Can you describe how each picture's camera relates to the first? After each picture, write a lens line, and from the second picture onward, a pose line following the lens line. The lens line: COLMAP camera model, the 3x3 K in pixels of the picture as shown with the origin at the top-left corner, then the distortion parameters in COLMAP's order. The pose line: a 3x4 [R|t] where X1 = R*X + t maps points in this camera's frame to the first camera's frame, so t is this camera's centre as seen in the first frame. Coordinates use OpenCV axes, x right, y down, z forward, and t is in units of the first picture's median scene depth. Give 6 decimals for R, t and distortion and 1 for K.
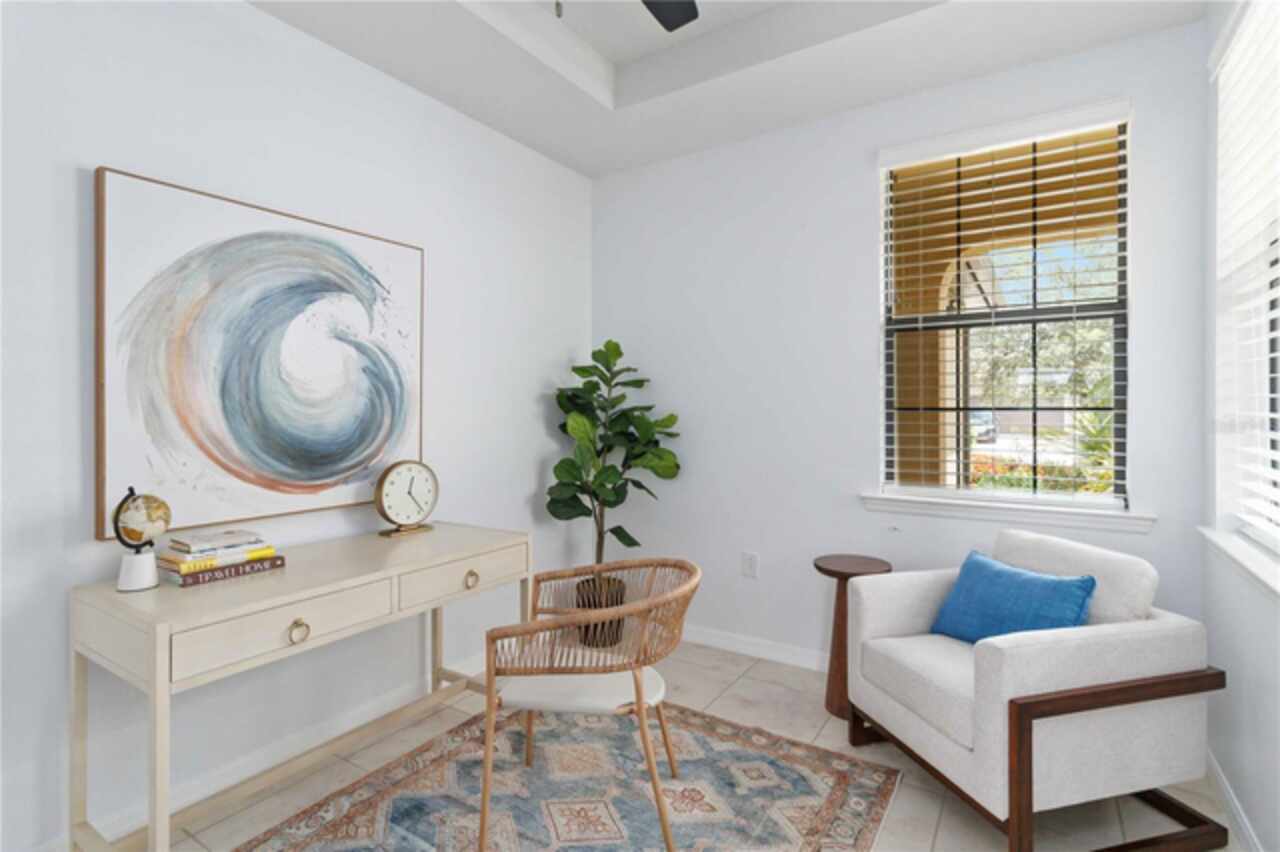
lens RADIAL K [[611.3, 0, 643.3], [0, 611.3, 413.4], [0, 0, 1]] dist [0.029688, -0.000027]
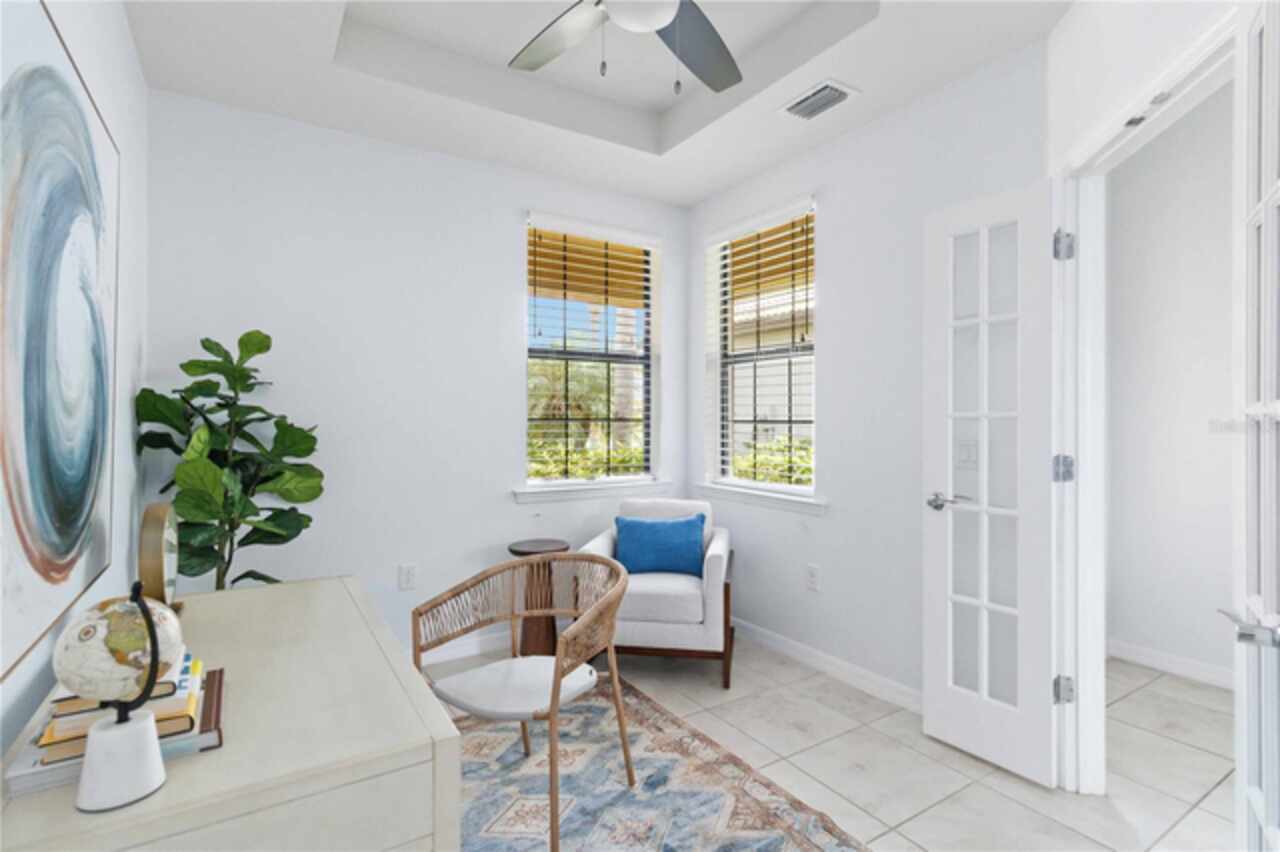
lens RADIAL K [[626.1, 0, 640.0], [0, 626.1, 426.0], [0, 0, 1]] dist [-0.001223, -0.000131]
pose [[0.427693, -0.006901, 0.903898, -0.877784], [0.005448, 0.999972, 0.005056, -0.000579], [-0.903908, 0.002761, 0.427719, 0.348582]]
